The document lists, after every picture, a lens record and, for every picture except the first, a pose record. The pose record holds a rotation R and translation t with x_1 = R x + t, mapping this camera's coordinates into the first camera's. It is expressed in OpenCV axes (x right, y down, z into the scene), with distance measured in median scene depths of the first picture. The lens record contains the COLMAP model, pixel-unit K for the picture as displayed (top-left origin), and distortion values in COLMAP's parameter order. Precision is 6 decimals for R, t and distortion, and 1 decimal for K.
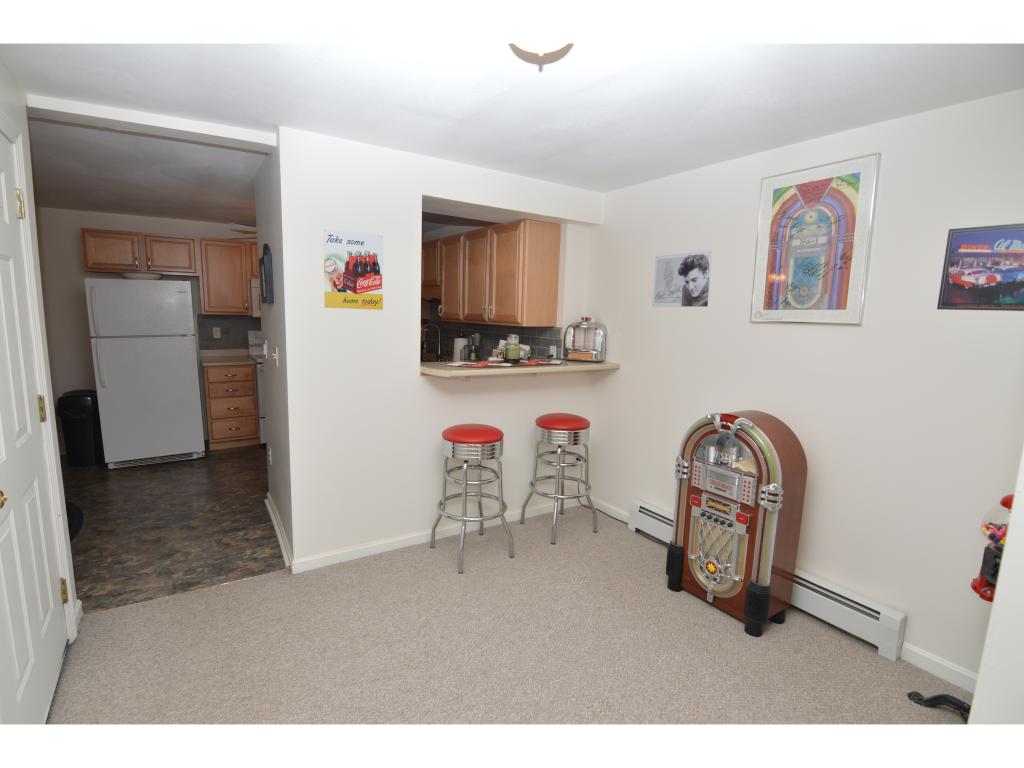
lens RADIAL K [[503.5, 0, 505.7], [0, 503.5, 388.8], [0, 0, 1]] dist [0.000301, -0.014966]
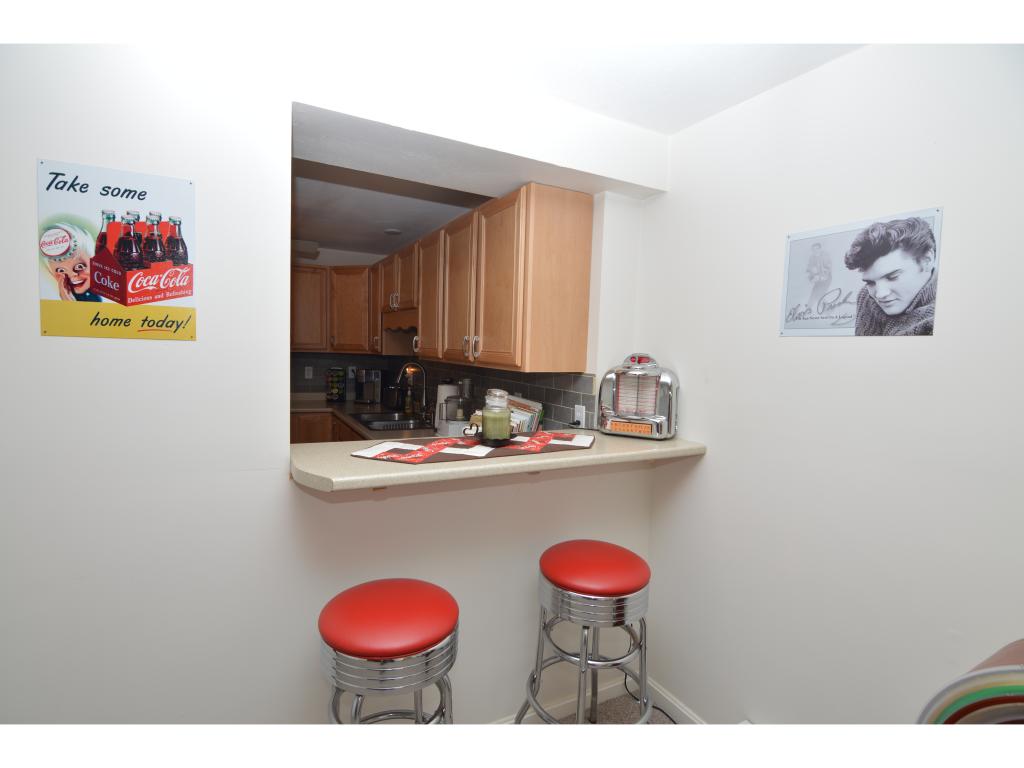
lens RADIAL K [[499.4, 0, 504.3], [0, 499.4, 380.8], [0, 0, 1]] dist [0.001923, -0.014073]
pose [[0.995963, 0.009637, -0.089250, 0.072596], [-0.016995, 0.996483, -0.082052, -0.080697], [0.088146, 0.083237, 0.992624, 0.527888]]
